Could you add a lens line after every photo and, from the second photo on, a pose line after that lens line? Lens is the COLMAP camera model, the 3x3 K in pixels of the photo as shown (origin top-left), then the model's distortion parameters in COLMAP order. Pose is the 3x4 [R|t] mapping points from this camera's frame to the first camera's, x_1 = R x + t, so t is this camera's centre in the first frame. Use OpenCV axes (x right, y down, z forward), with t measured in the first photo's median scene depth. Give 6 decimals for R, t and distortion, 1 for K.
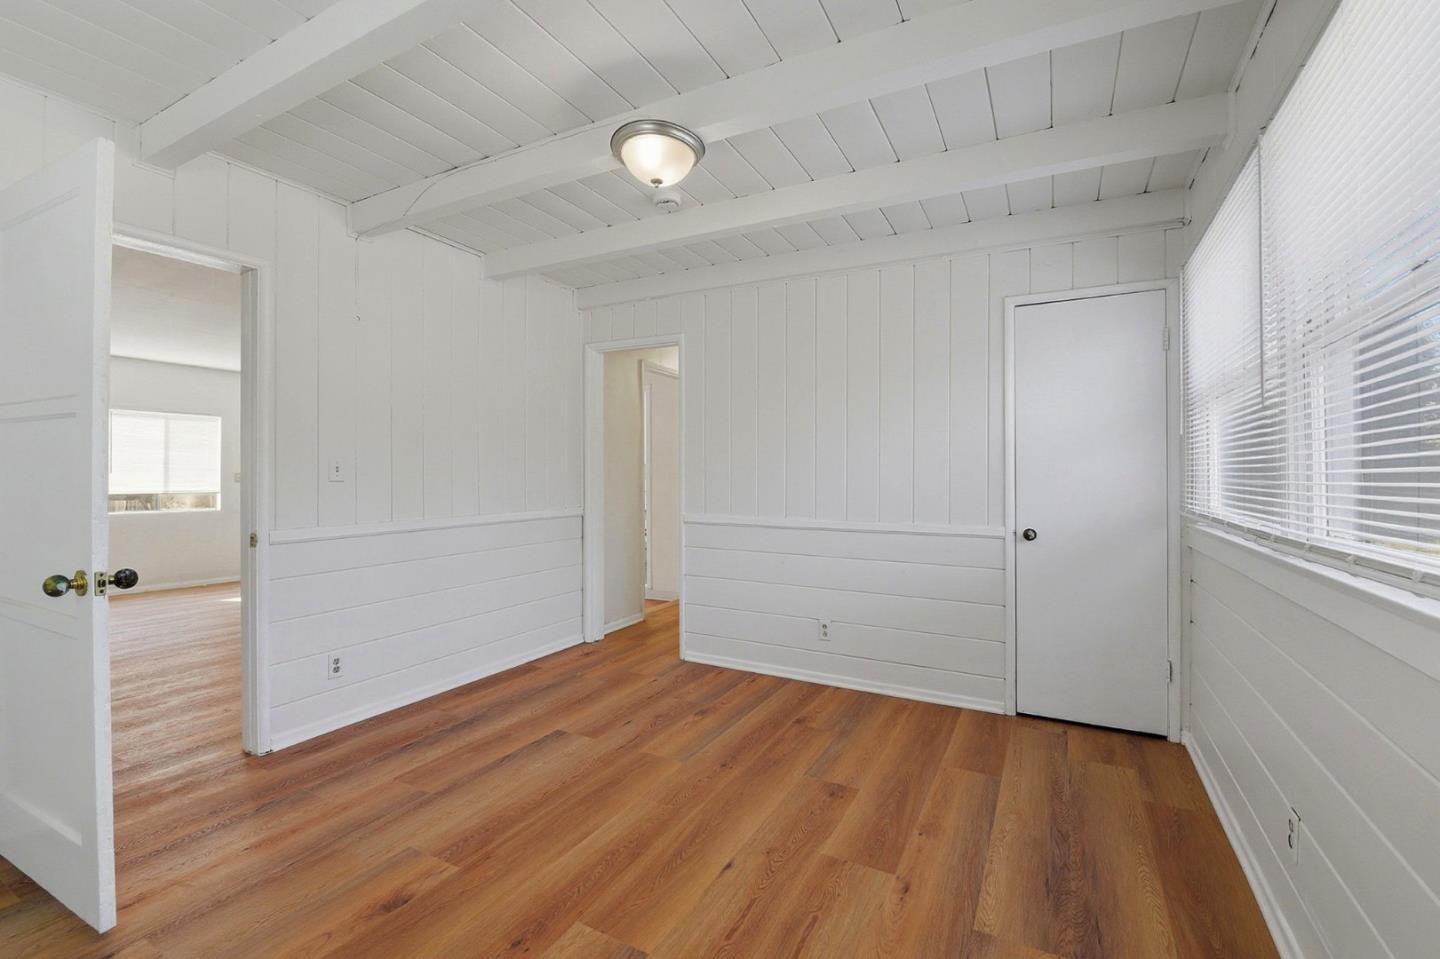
lens RADIAL K [[626.9, 0, 720.0], [0, 626.9, 479.5], [0, 0, 1]] dist [-0.001351, -0.000116]
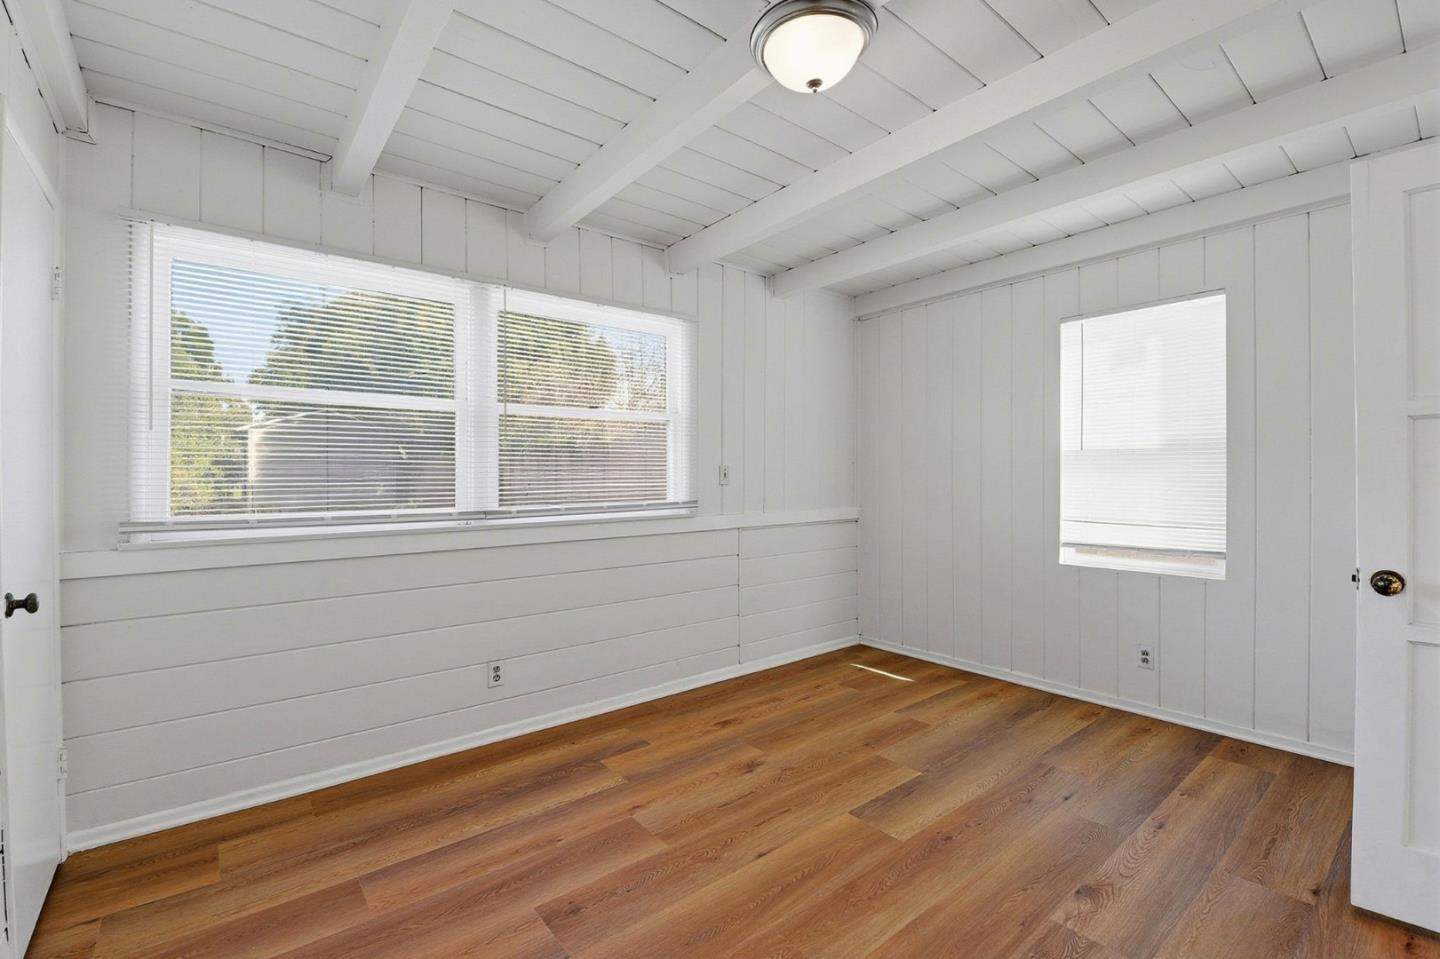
lens RADIAL K [[627.5, 0, 711.3], [0, 627.5, 474.9], [0, 0, 1]] dist [-0.001525, -0.009105]
pose [[-0.918578, 0.002935, 0.395230, -0.210171], [0.006878, 0.999940, 0.008560, -0.014434], [-0.395181, 0.010582, -0.918542, 1.290025]]
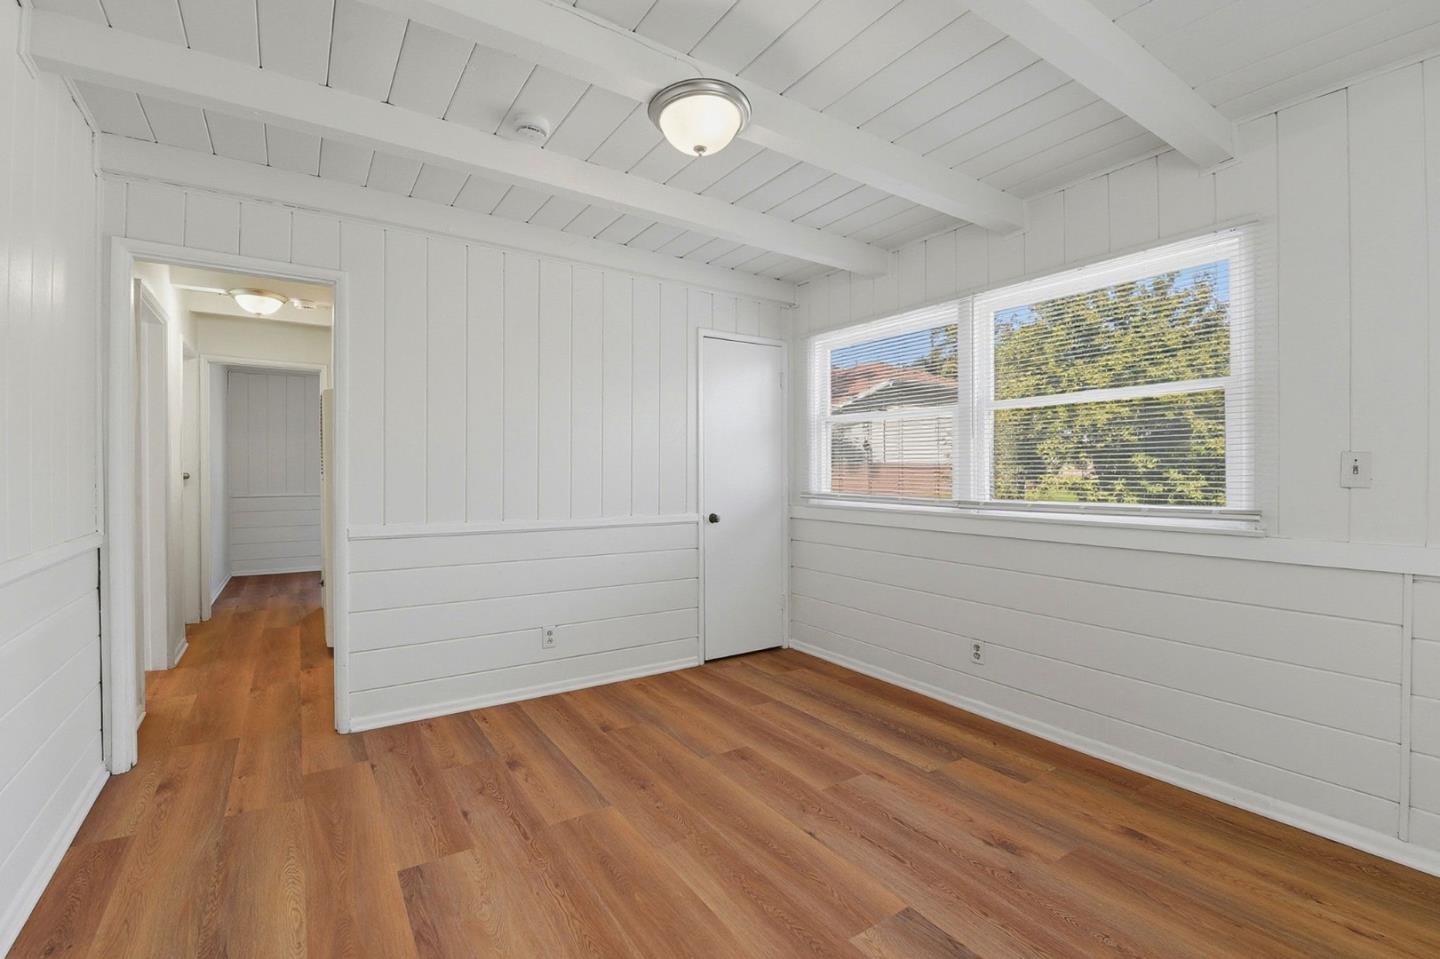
lens RADIAL K [[627.5, 0, 711.3], [0, 627.5, 474.9], [0, 0, 1]] dist [-0.001525, -0.009105]
pose [[0.479776, -0.007169, 0.877362, -0.660231], [0.008075, 0.999960, 0.003755, -0.005239], [-0.877354, 0.005283, 0.479815, 0.410745]]
